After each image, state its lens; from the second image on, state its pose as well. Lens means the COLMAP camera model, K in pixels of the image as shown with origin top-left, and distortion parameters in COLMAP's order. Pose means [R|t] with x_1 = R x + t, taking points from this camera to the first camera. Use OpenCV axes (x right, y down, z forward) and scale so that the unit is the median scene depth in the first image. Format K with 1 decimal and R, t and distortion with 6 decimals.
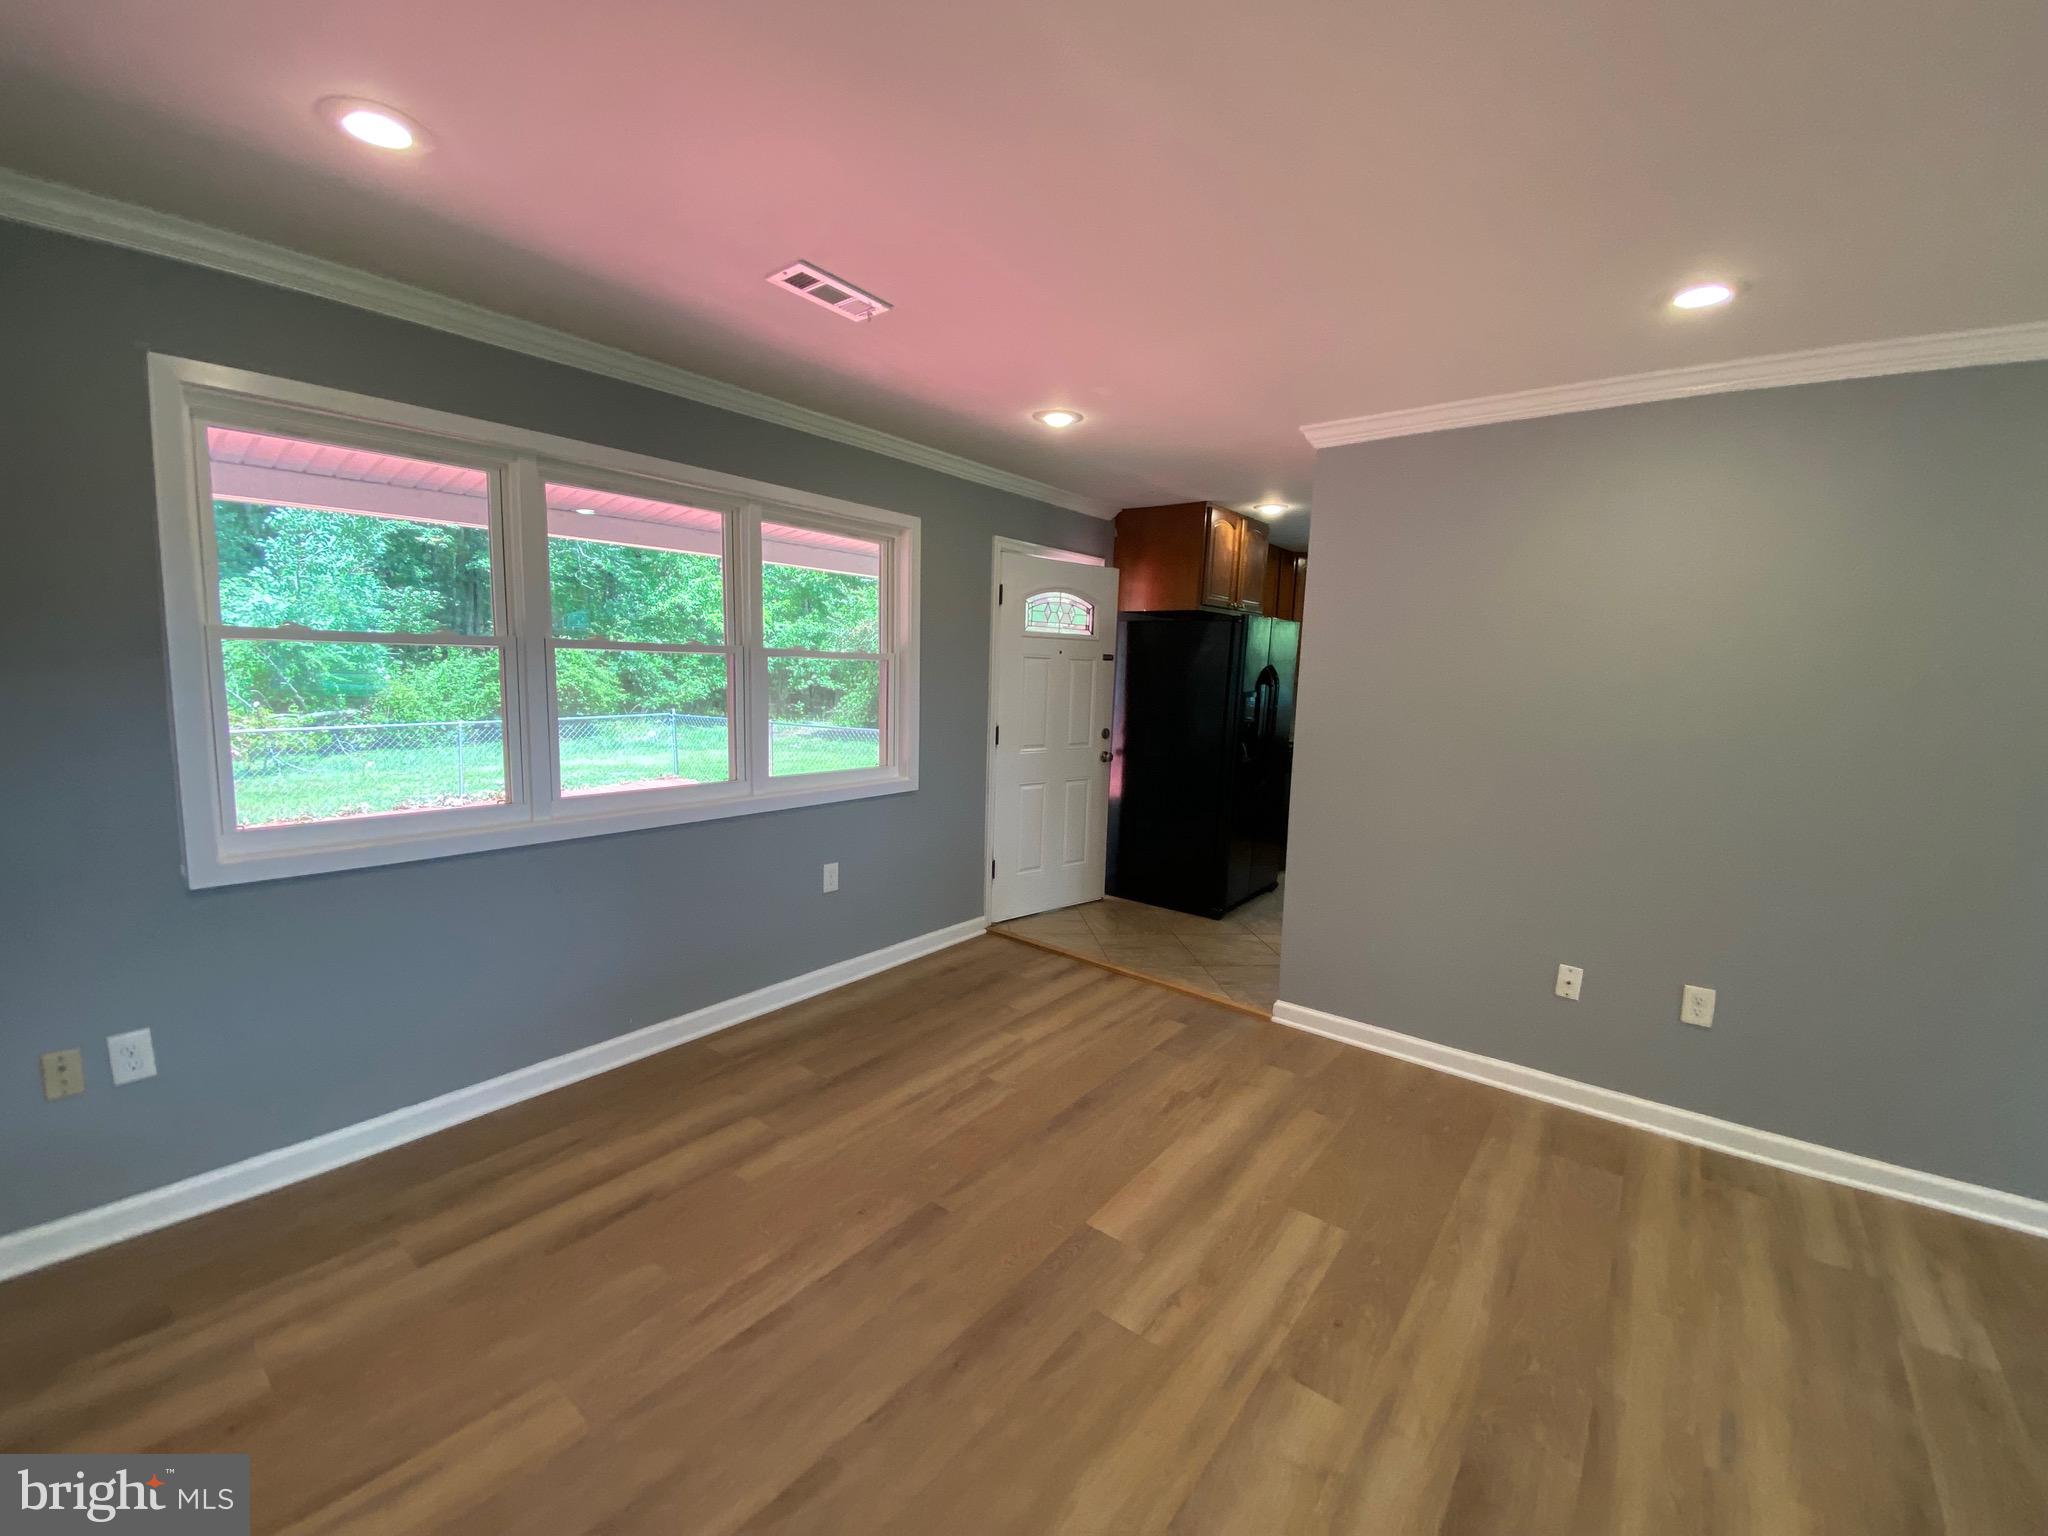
lens RADIAL K [[832.0, 0, 1020.5], [0, 832.0, 770.1], [0, 0, 1]] dist [0.034020, -0.026342]
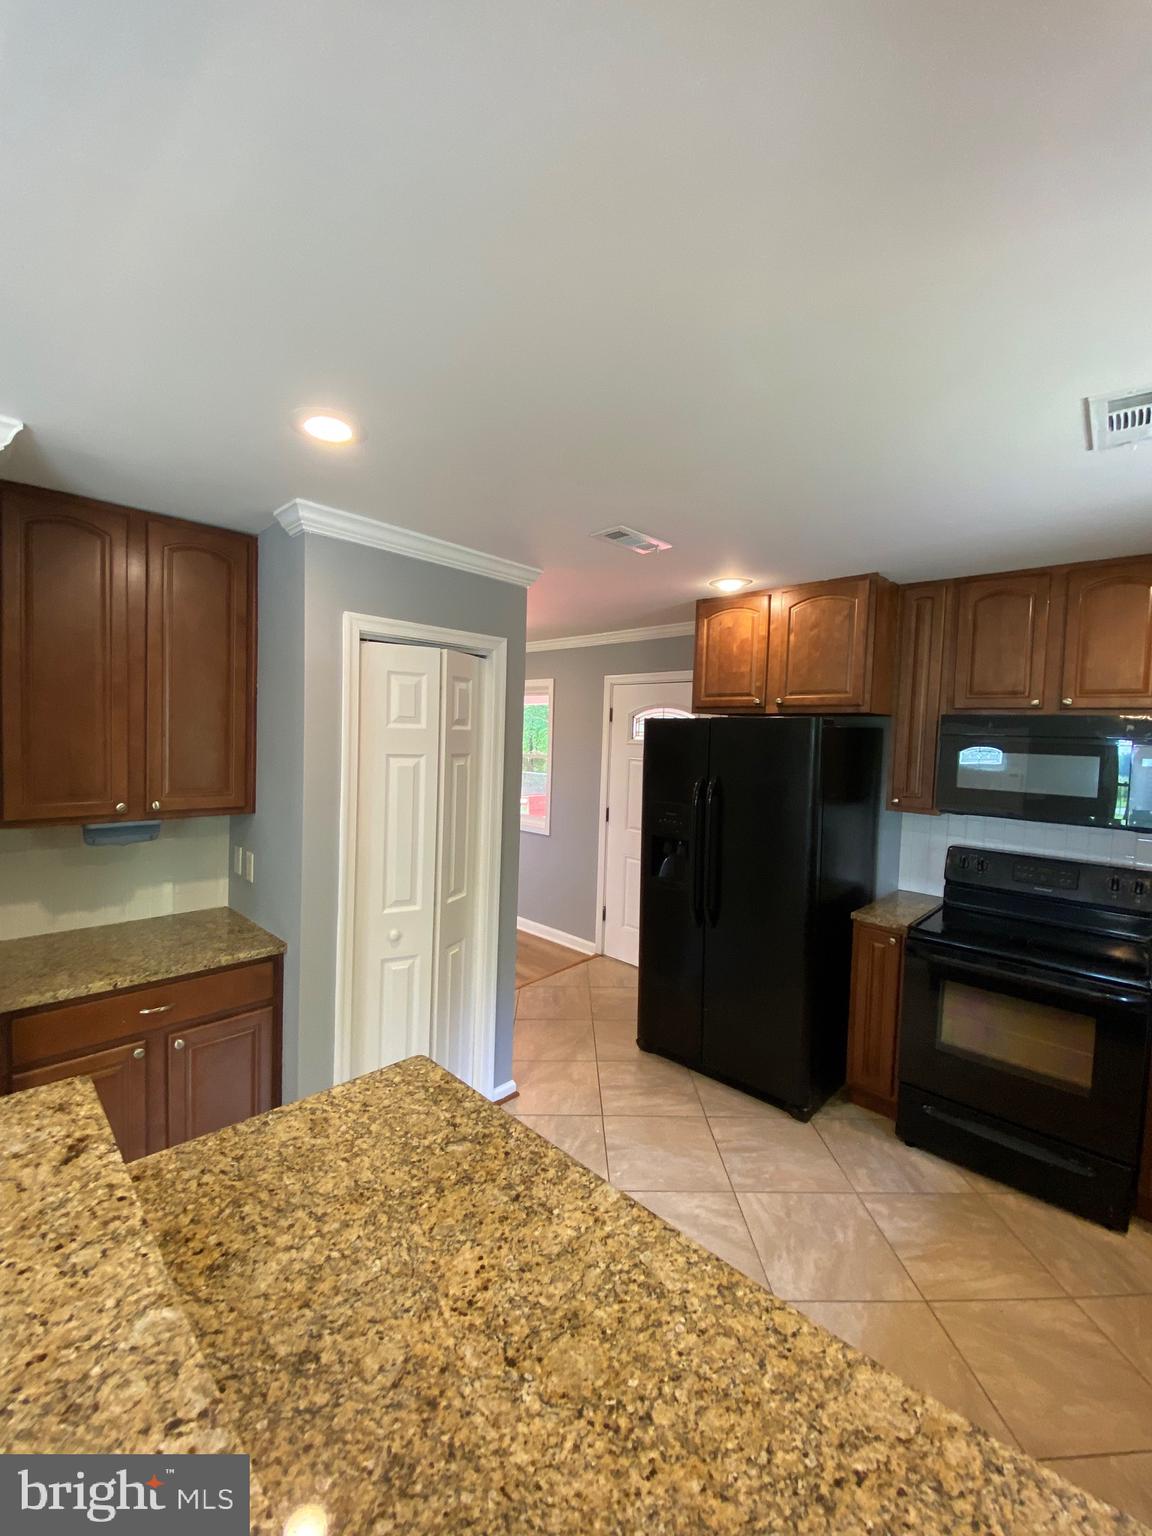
lens RADIAL K [[619.4, 0, 573.8], [0, 619.4, 766.4], [0, 0, 1]] dist [0.016565, -0.017923]
pose [[-0.088193, 0.011833, -0.996033, 1.513483], [-0.165464, 0.985863, 0.026363, -0.212483], [0.982265, 0.167132, -0.084989, 1.552456]]
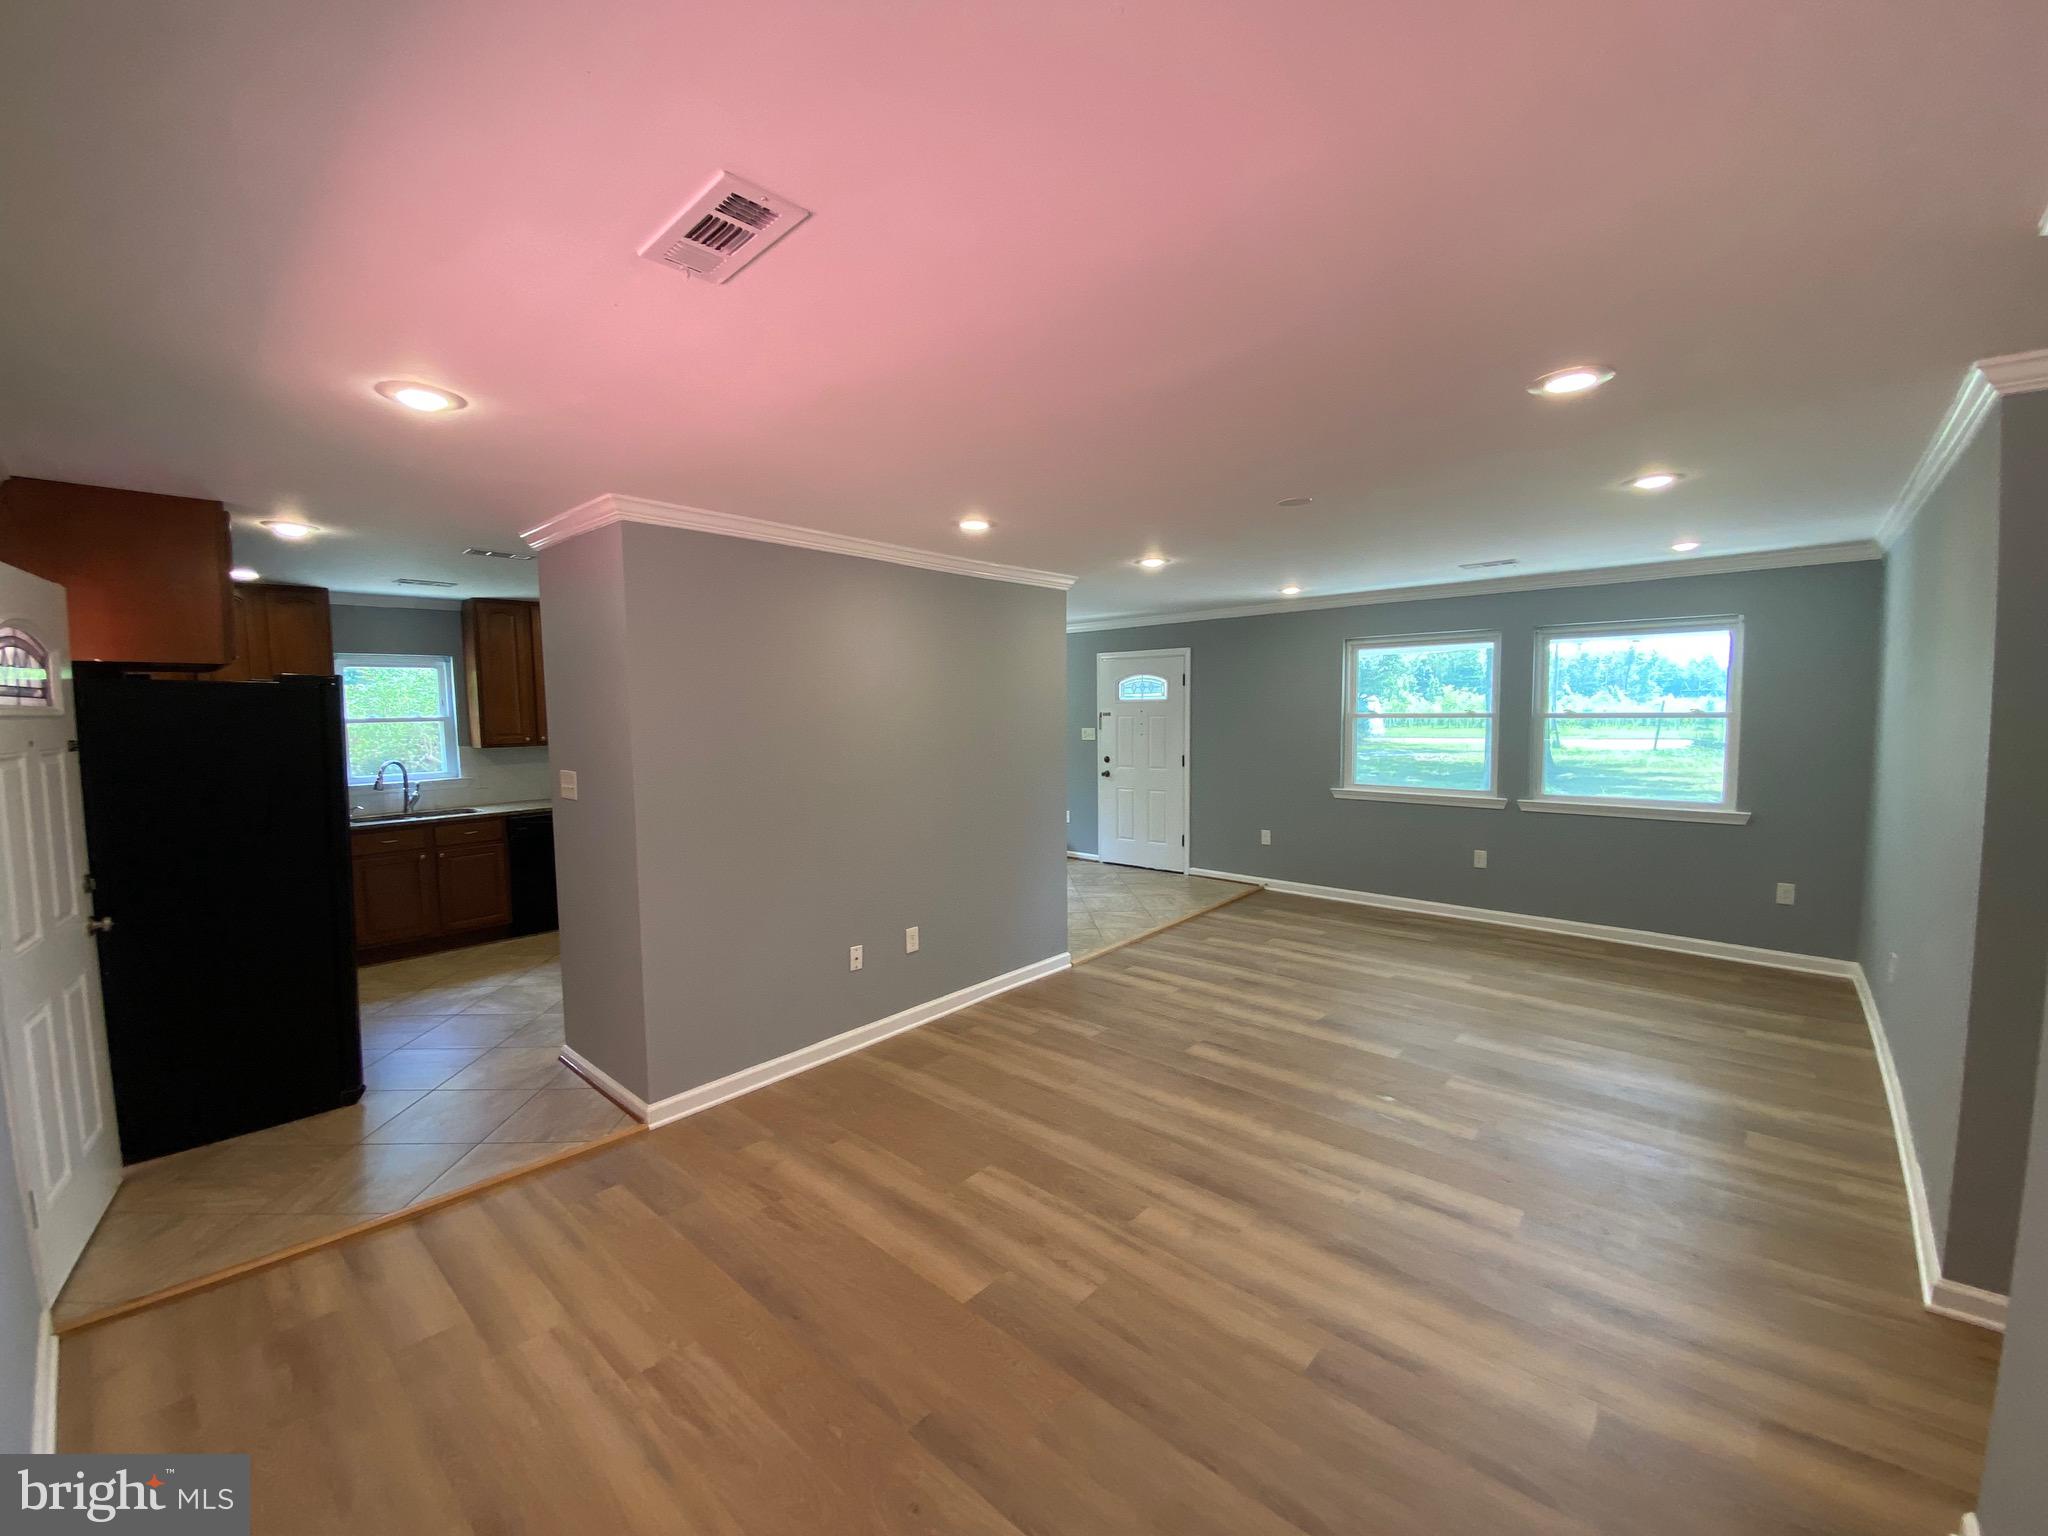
lens RADIAL K [[832.0, 0, 1020.5], [0, 832.0, 770.1], [0, 0, 1]] dist [0.034020, -0.026342]
pose [[0.071110, -0.104005, 0.992031, -0.660459], [0.136345, 0.986228, 0.093623, -0.145077], [-0.988106, 0.128601, 0.084311, 0.576651]]
